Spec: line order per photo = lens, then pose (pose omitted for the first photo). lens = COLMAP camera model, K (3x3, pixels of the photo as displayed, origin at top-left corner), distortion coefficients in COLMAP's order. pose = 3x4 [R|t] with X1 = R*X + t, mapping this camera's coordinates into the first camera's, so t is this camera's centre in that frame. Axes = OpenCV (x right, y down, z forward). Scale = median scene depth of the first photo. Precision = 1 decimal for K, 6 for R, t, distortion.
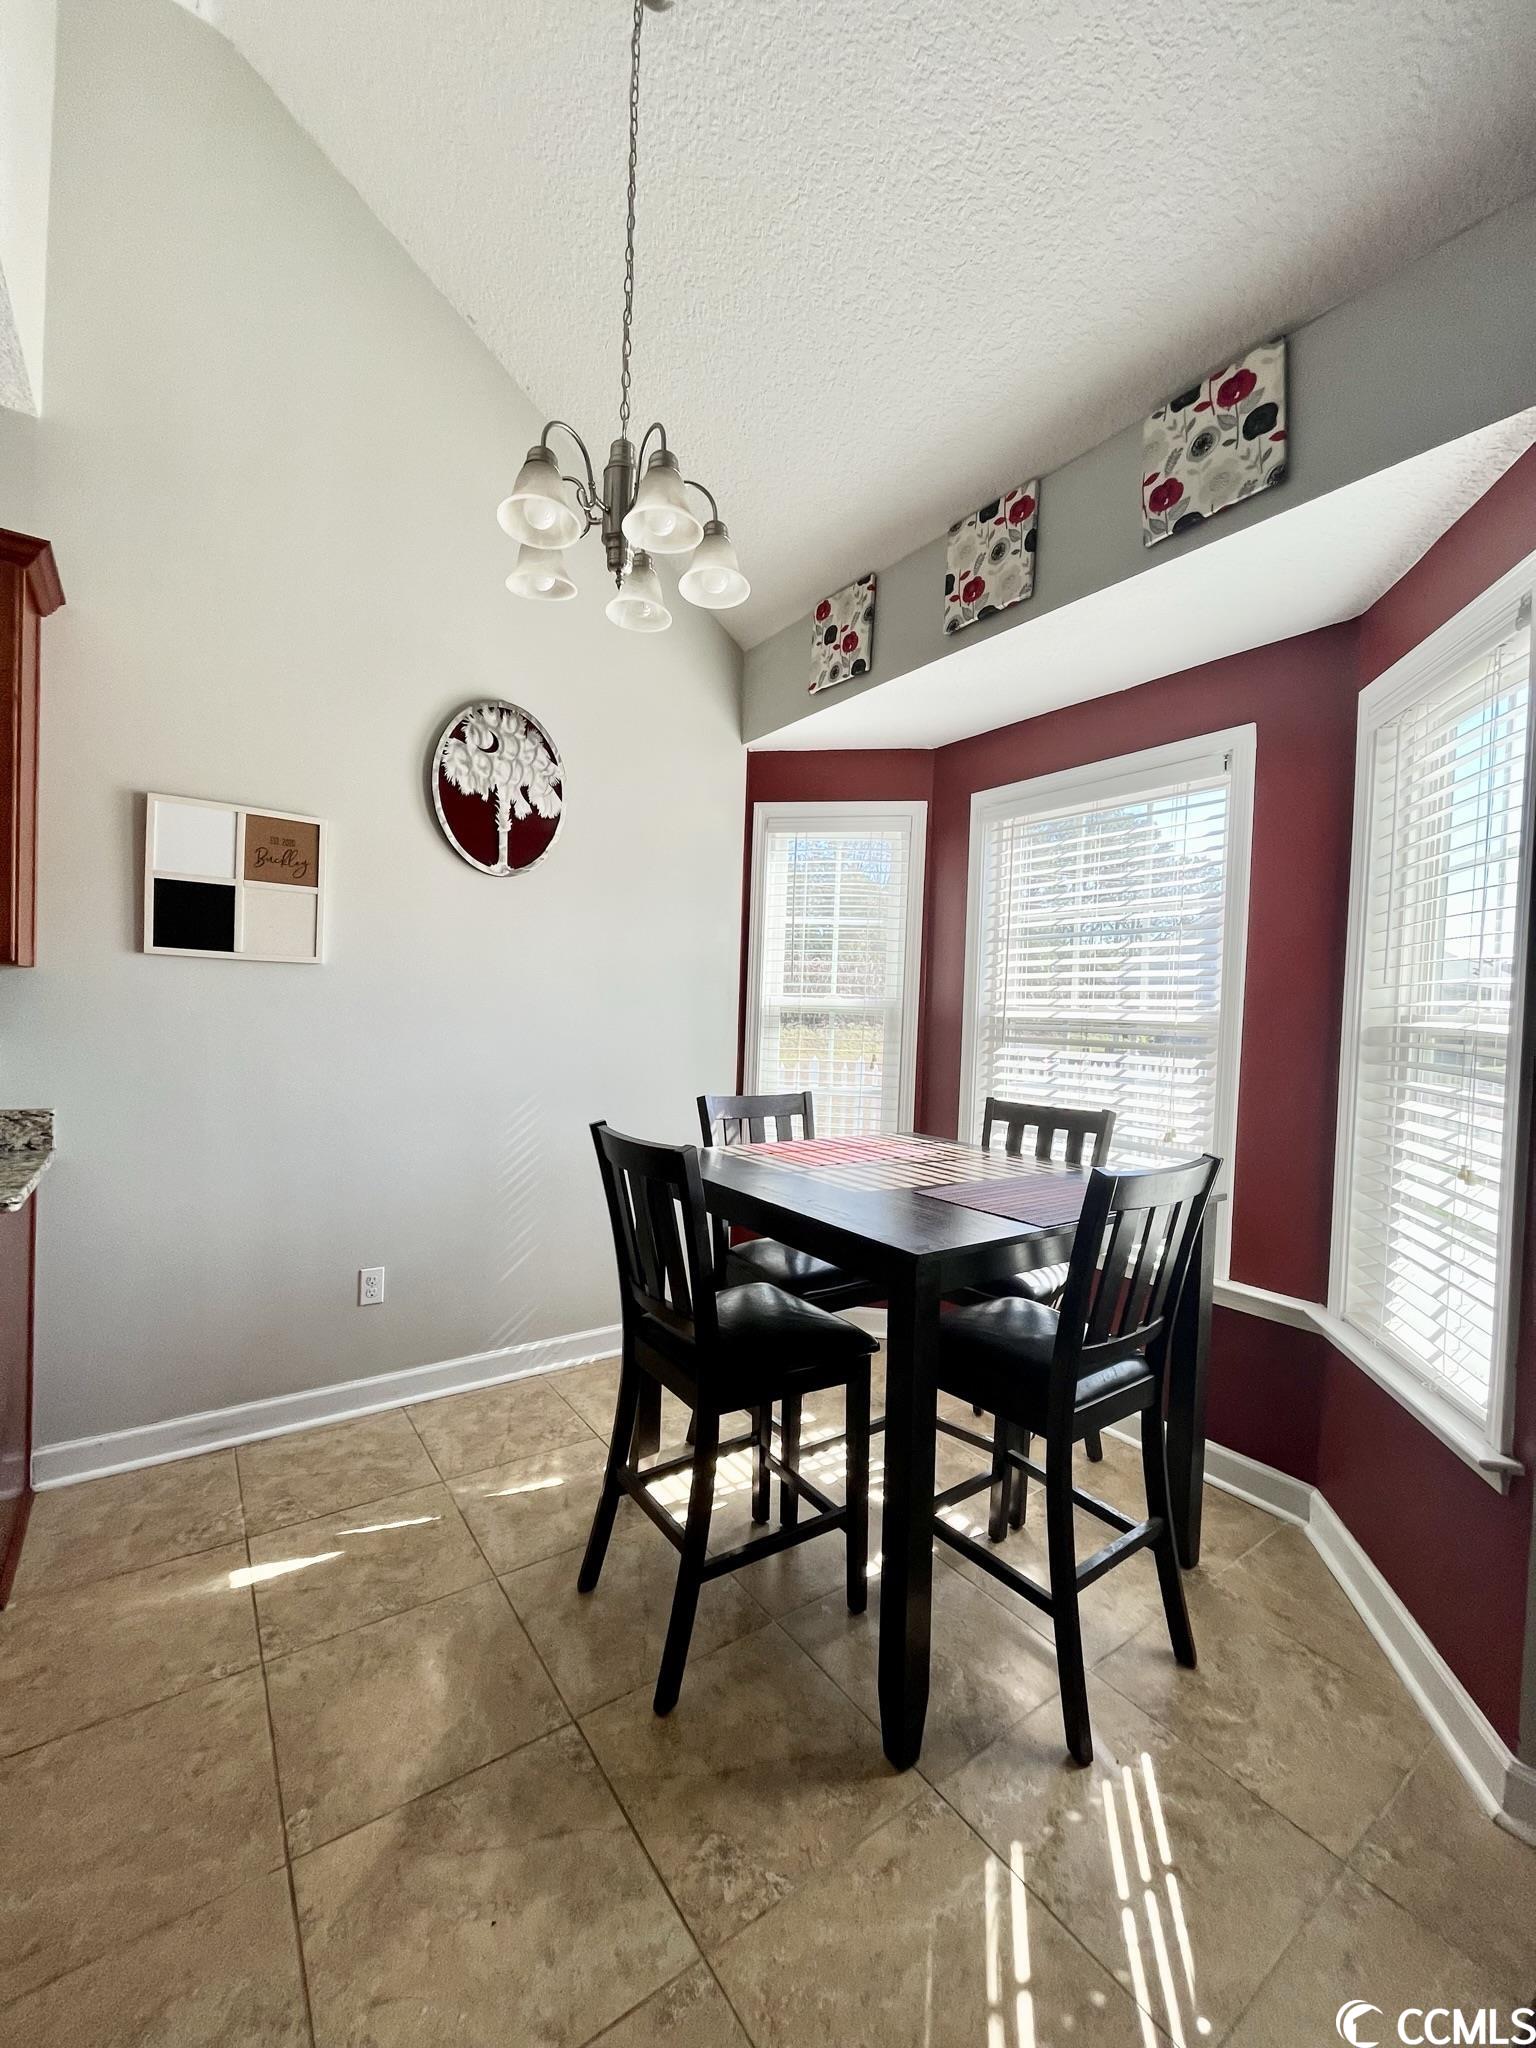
lens RADIAL K [[826.3, 0, 768.1], [0, 826.3, 1027.2], [0, 0, 1]] dist [-0.003195, 0.000237]
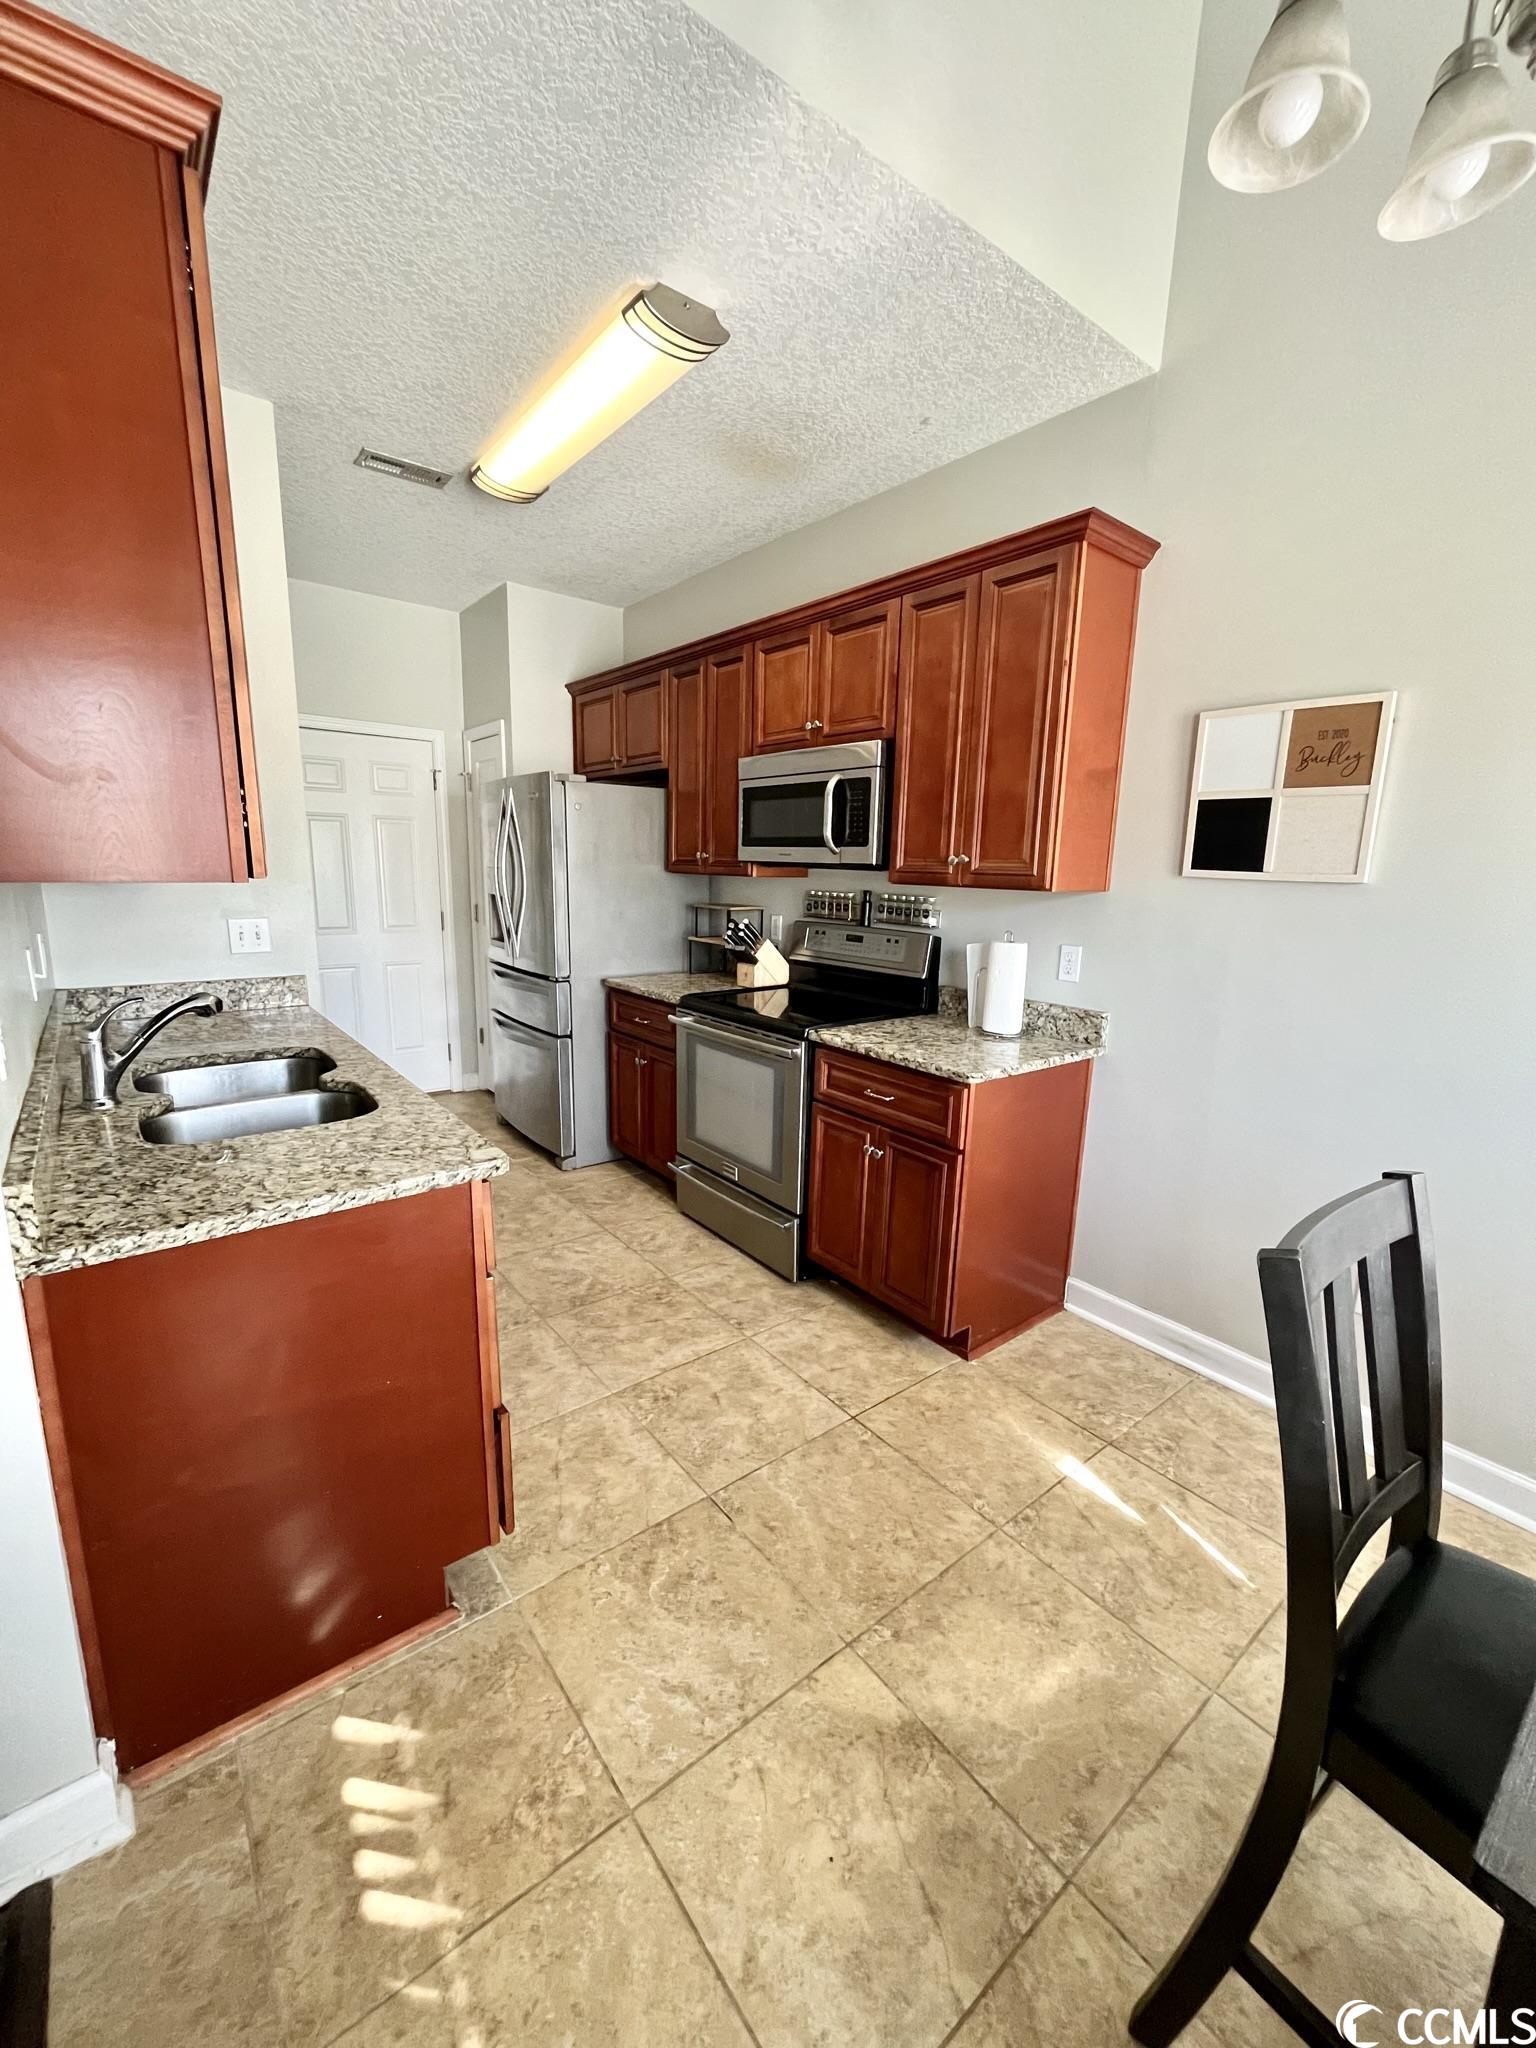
lens RADIAL K [[826.3, 0, 768.1], [0, 826.3, 1027.2], [0, 0, 1]] dist [-0.003195, 0.000237]
pose [[0.047286, 0.163107, -0.985475, 0.288416], [-0.045802, 0.985895, 0.160979, -0.050844], [0.997831, 0.037525, 0.054090, 0.477441]]
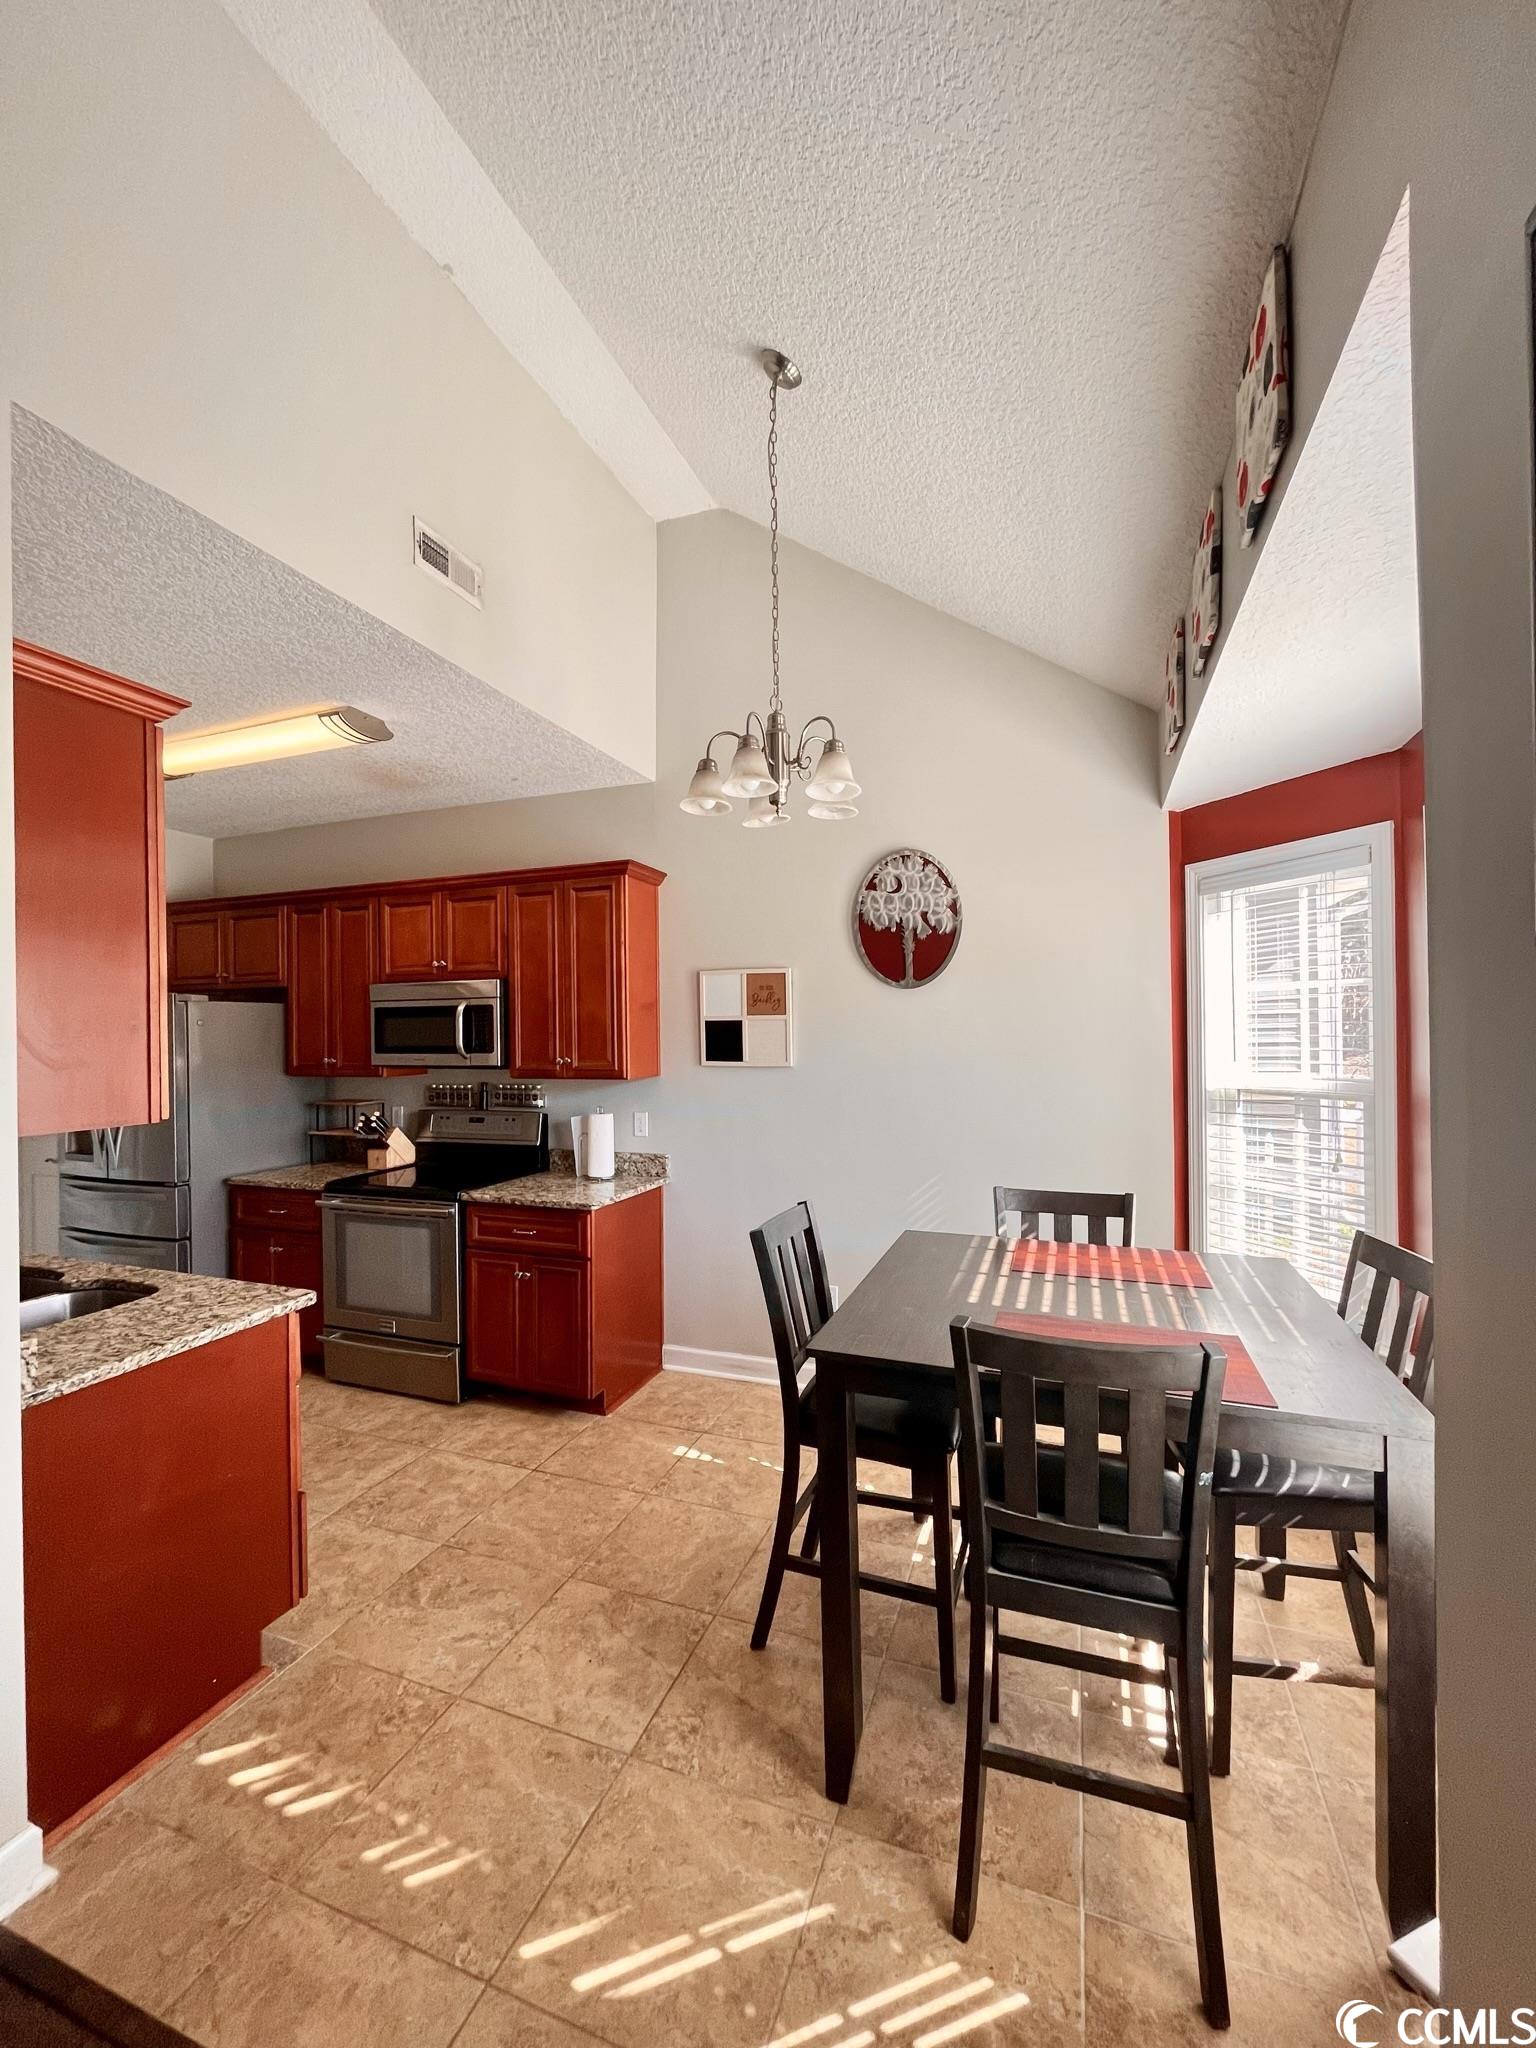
lens RADIAL K [[826.3, 0, 768.1], [0, 826.3, 1027.2], [0, 0, 1]] dist [-0.003195, 0.000237]
pose [[0.556012, -0.046871, -0.829852, 0.798944], [0.012549, 0.998768, -0.048003, -0.092994], [0.831079, 0.016276, 0.555916, 0.185325]]
